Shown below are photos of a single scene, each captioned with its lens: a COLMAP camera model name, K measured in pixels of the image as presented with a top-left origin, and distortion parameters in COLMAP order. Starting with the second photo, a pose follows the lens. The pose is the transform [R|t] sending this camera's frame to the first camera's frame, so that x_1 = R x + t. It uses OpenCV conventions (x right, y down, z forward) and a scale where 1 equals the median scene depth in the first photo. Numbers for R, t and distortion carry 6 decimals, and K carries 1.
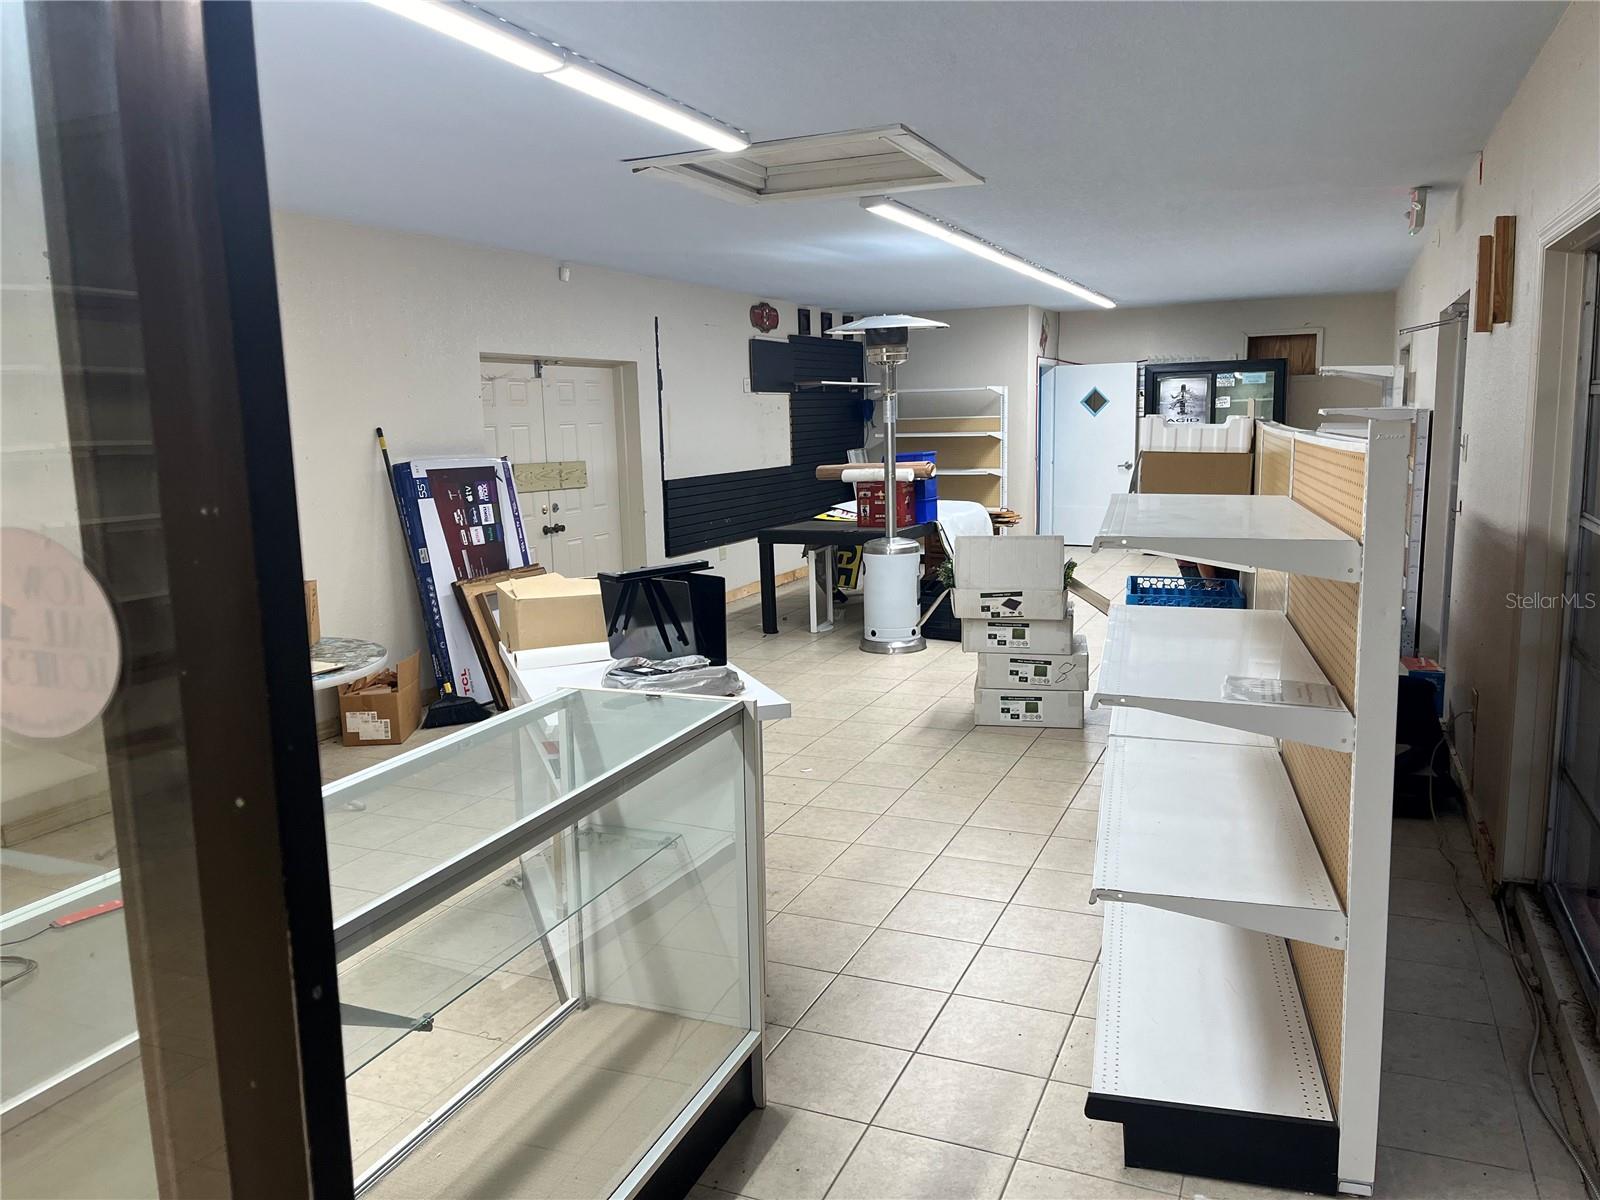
lens RADIAL K [[1199.9, 0, 787.8], [0, 1199.9, 613.1], [0, 0, 1]] dist [0.066969, -0.093814]
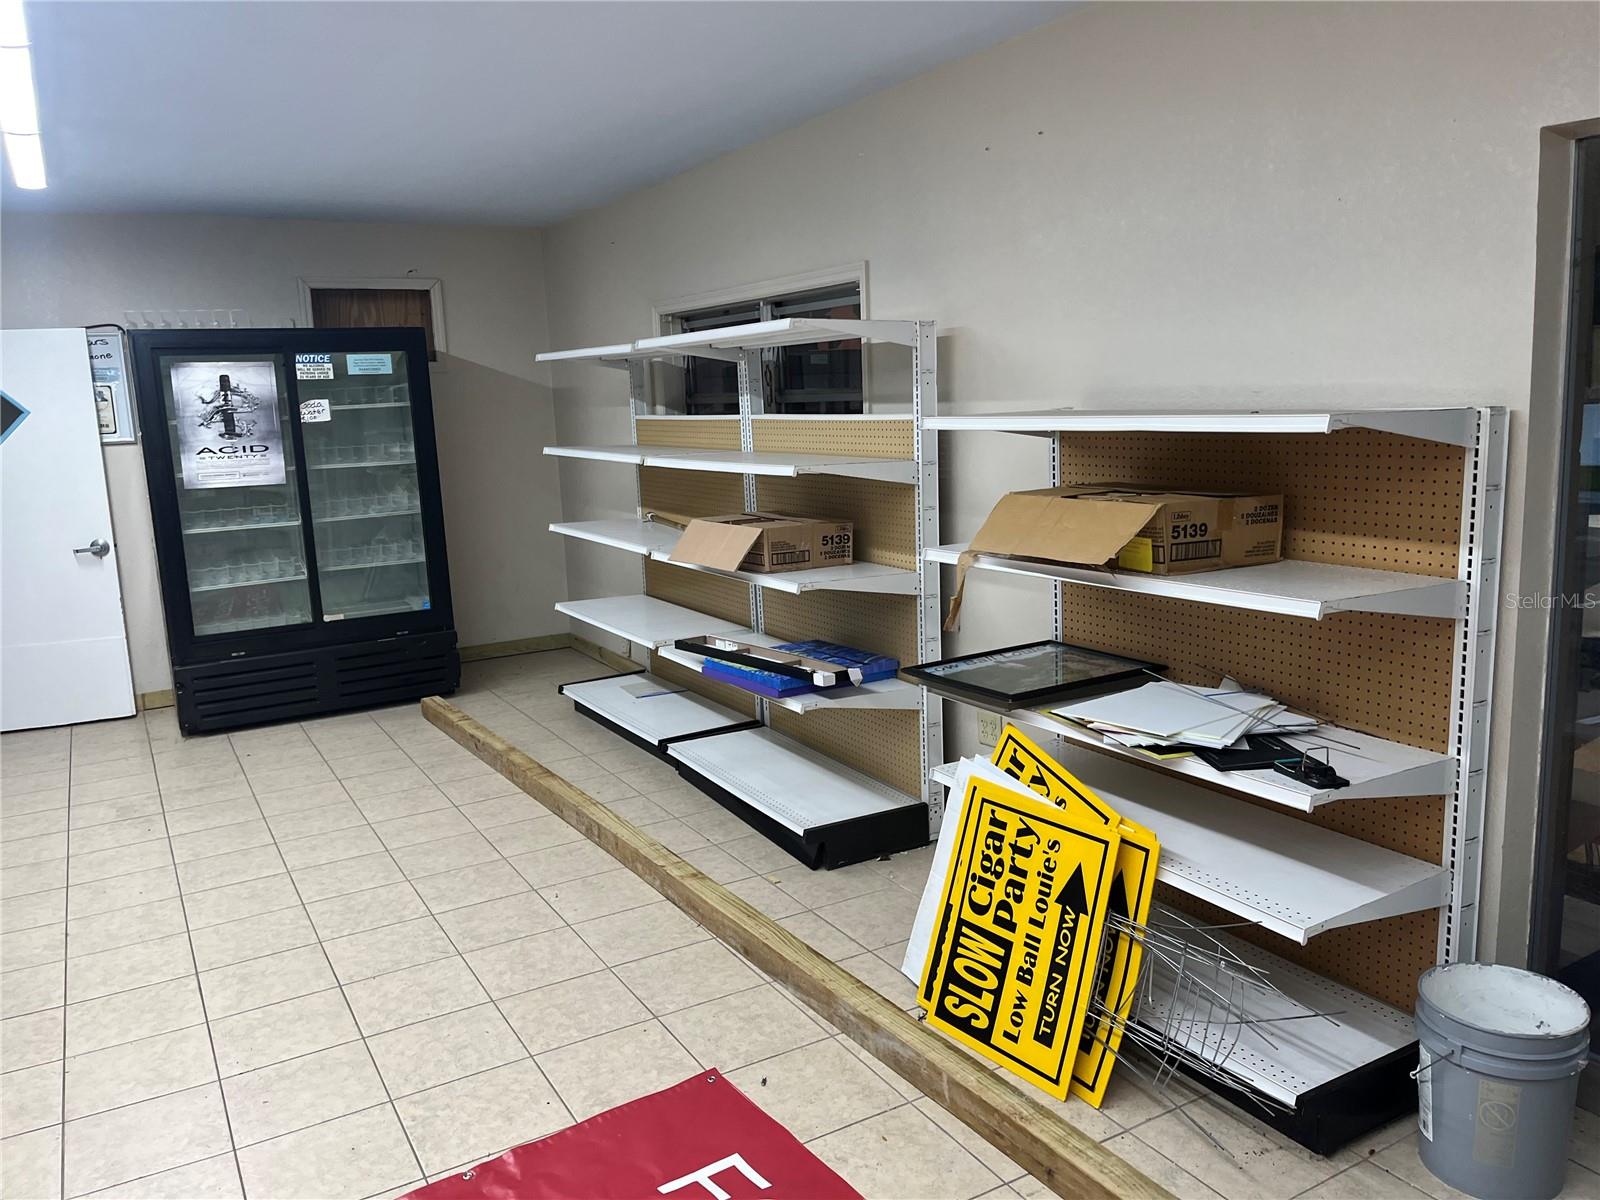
lens RADIAL K [[1199.9, 0, 799.7], [0, 1199.9, 588.9], [0, 0, 1]] dist [0.066969, -0.093814]
pose [[0.586071, -0.130923, 0.799612, 0.068098], [0.155419, 0.986699, 0.047643, -0.094745], [-0.795214, 0.096353, 0.598624, 0.548863]]
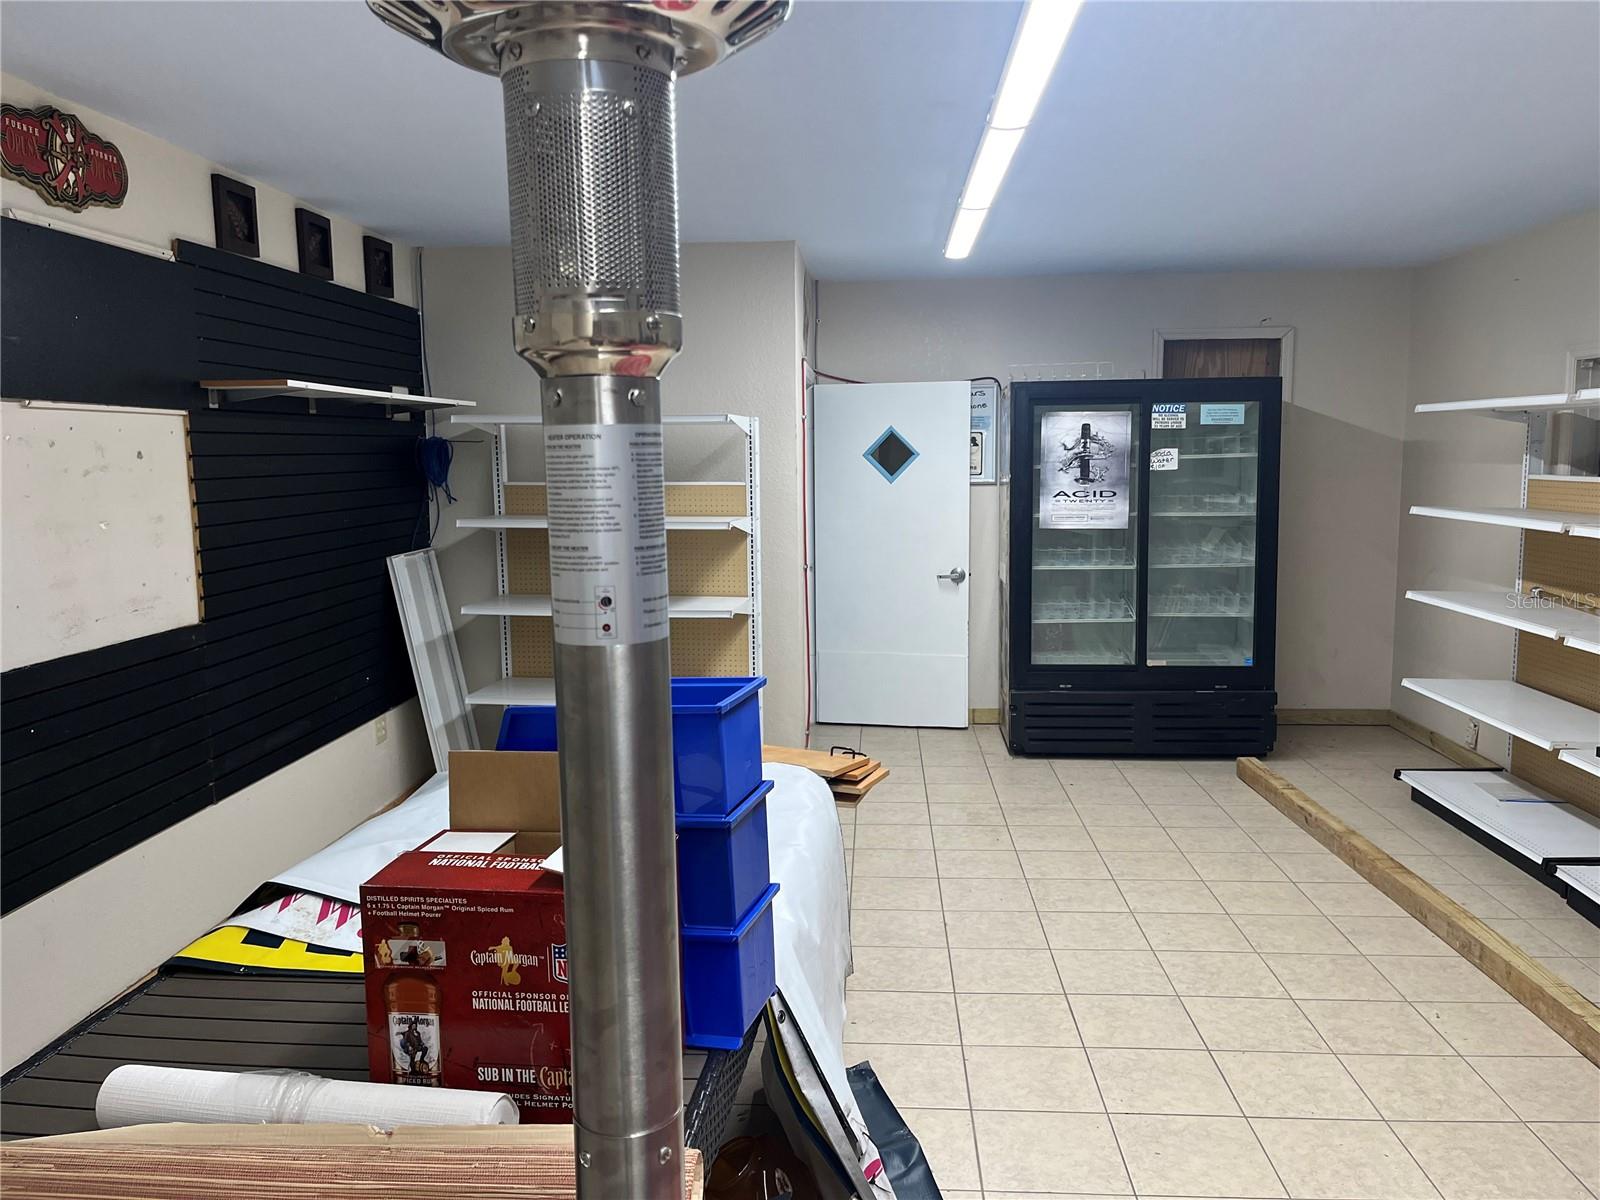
lens RADIAL K [[1199.9, 0, 814.5], [0, 1199.9, 596.9], [0, 0, 1]] dist [0.066969, -0.093814]
pose [[0.935282, -0.026191, 0.352933, 0.041652], [0.044617, 0.998027, -0.044173, -0.100957], [-0.351079, 0.057061, 0.934605, 0.580129]]
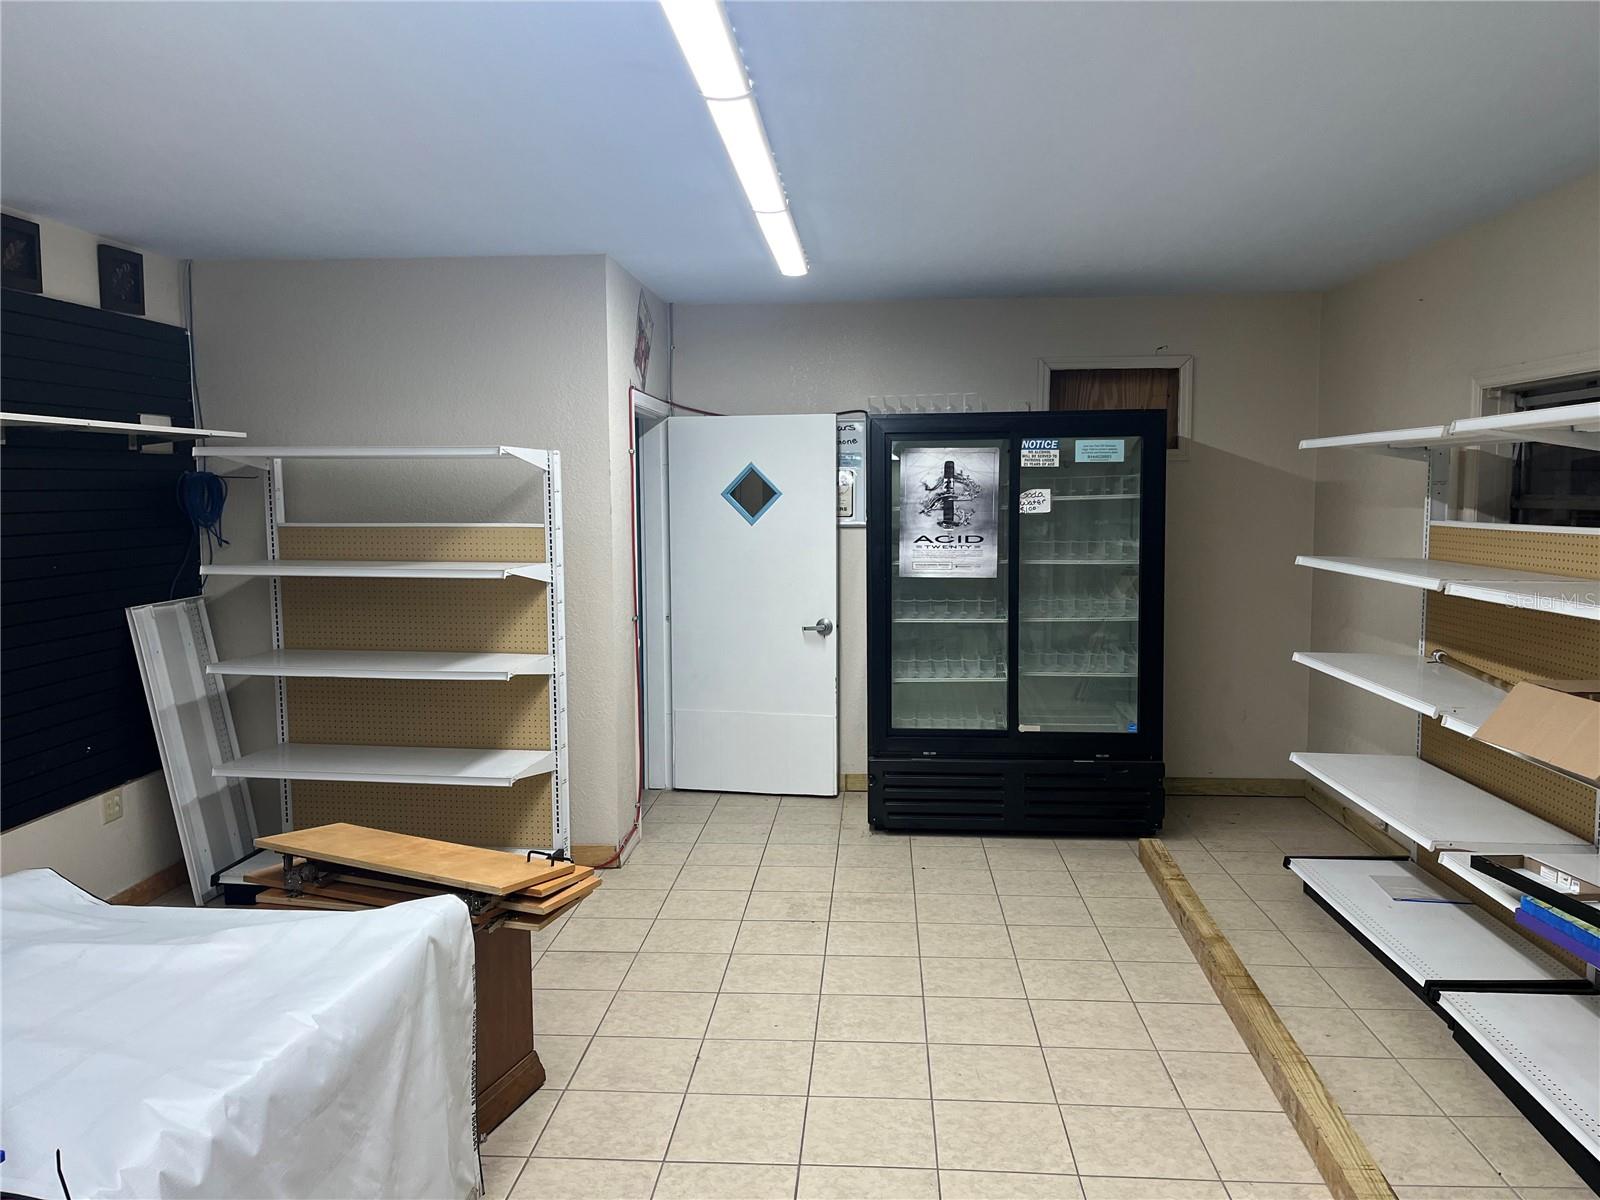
lens RADIAL K [[1199.9, 0, 800.4], [0, 1199.9, 604.0], [0, 0, 1]] dist [0.066969, -0.093814]
pose [[0.939769, -0.012355, 0.341588, 0.121778], [0.038555, 0.996800, -0.070018, -0.107690], [-0.339630, 0.078971, 0.937238, 0.608604]]
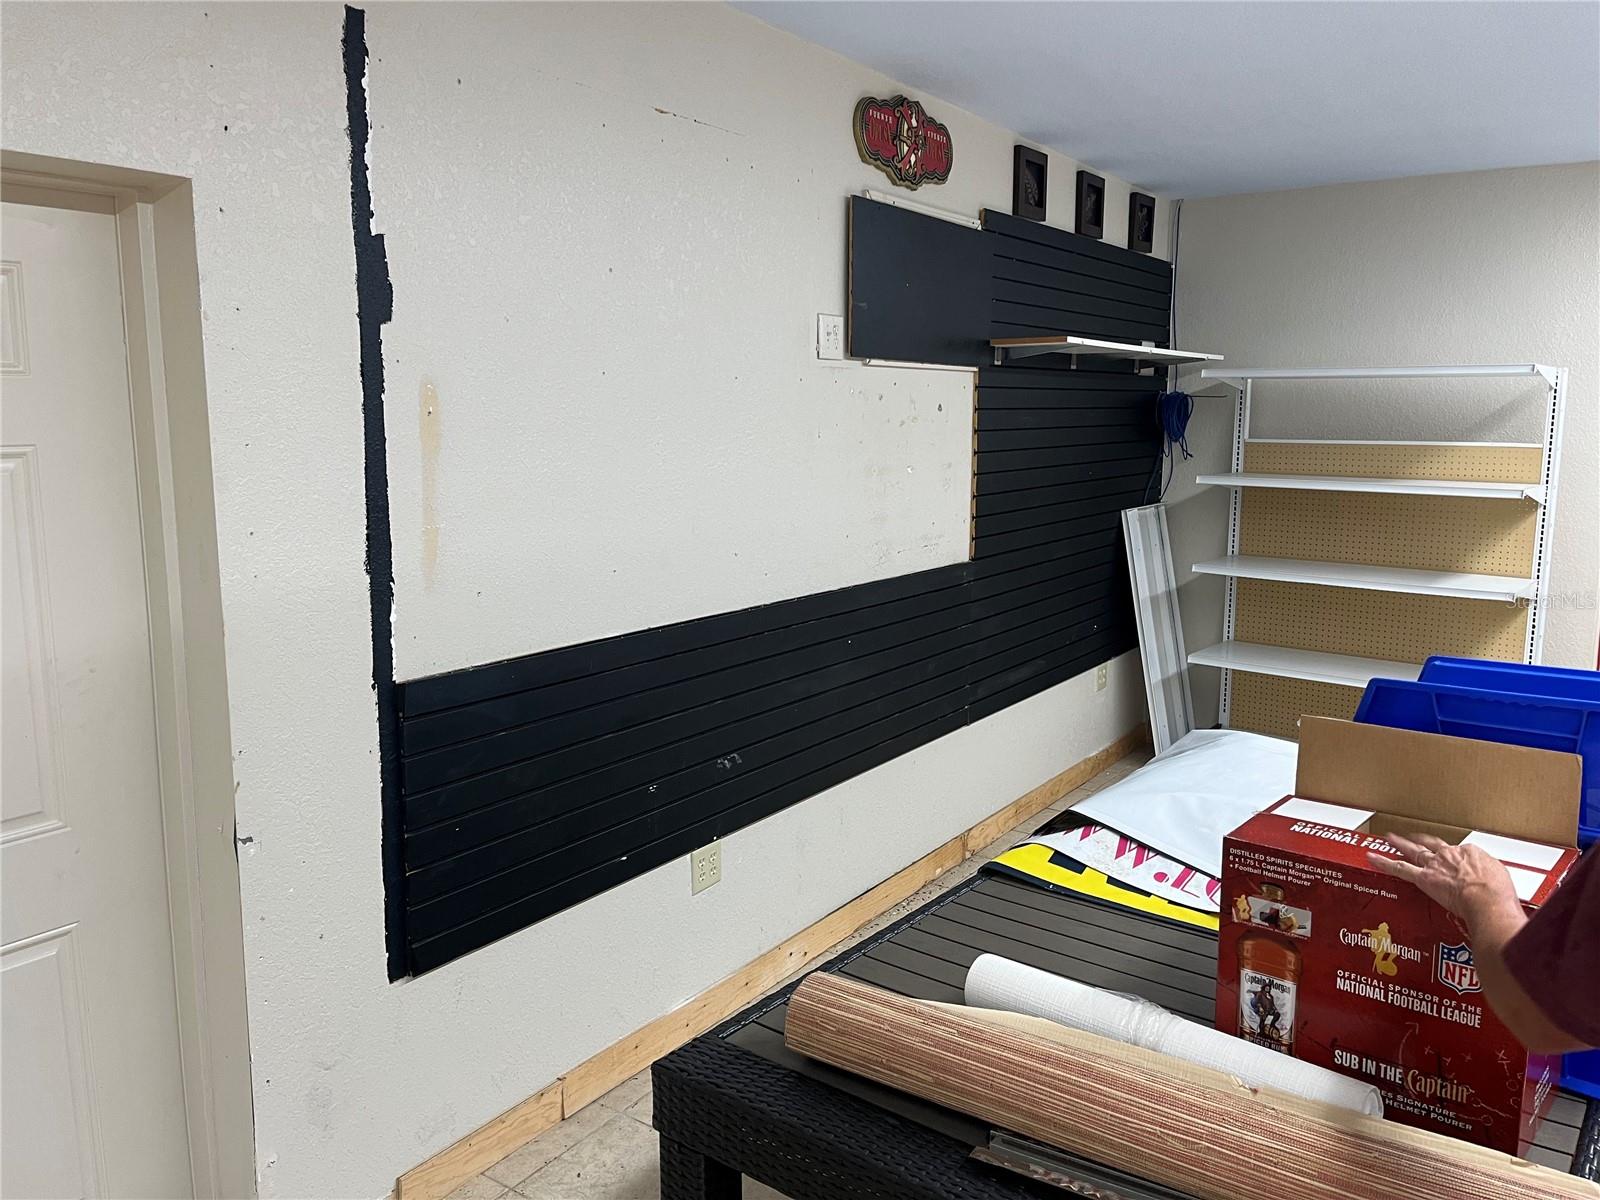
lens RADIAL K [[1199.9, 0, 797.3], [0, 1199.9, 588.4], [0, 0, 1]] dist [0.066969, -0.093814]
pose [[0.980476, 0.055787, -0.188559, 0.019570], [-0.059083, 0.998182, -0.011899, -0.100347], [0.187552, 0.022808, 0.981990, 0.583523]]
